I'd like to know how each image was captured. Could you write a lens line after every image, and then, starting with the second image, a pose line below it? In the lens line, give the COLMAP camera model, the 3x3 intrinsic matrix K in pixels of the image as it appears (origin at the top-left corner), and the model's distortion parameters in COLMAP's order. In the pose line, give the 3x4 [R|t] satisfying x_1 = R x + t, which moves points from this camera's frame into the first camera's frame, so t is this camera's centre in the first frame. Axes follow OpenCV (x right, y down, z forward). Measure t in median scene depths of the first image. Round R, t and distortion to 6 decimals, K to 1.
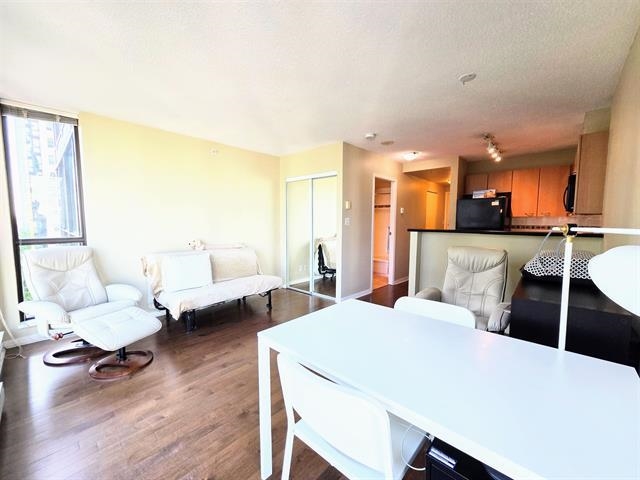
lens RADIAL K [[263.5, 0, 323.4], [0, 263.5, 238.3], [0, 0, 1]] dist [0.014234, -0.000363]
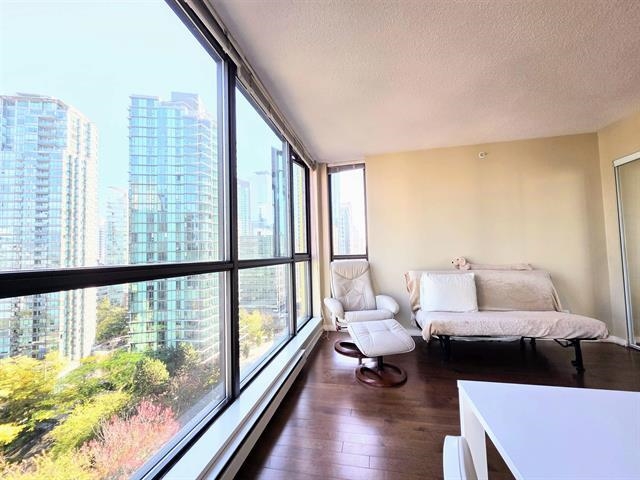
lens RADIAL K [[263.5, 0, 323.4], [0, 263.5, 238.3], [0, 0, 1]] dist [0.014234, -0.000363]
pose [[0.526924, -0.075118, -0.846586, 0.024624], [-0.029267, 0.993892, -0.106405, 0.056048], [0.849408, 0.080845, 0.521507, 0.187260]]
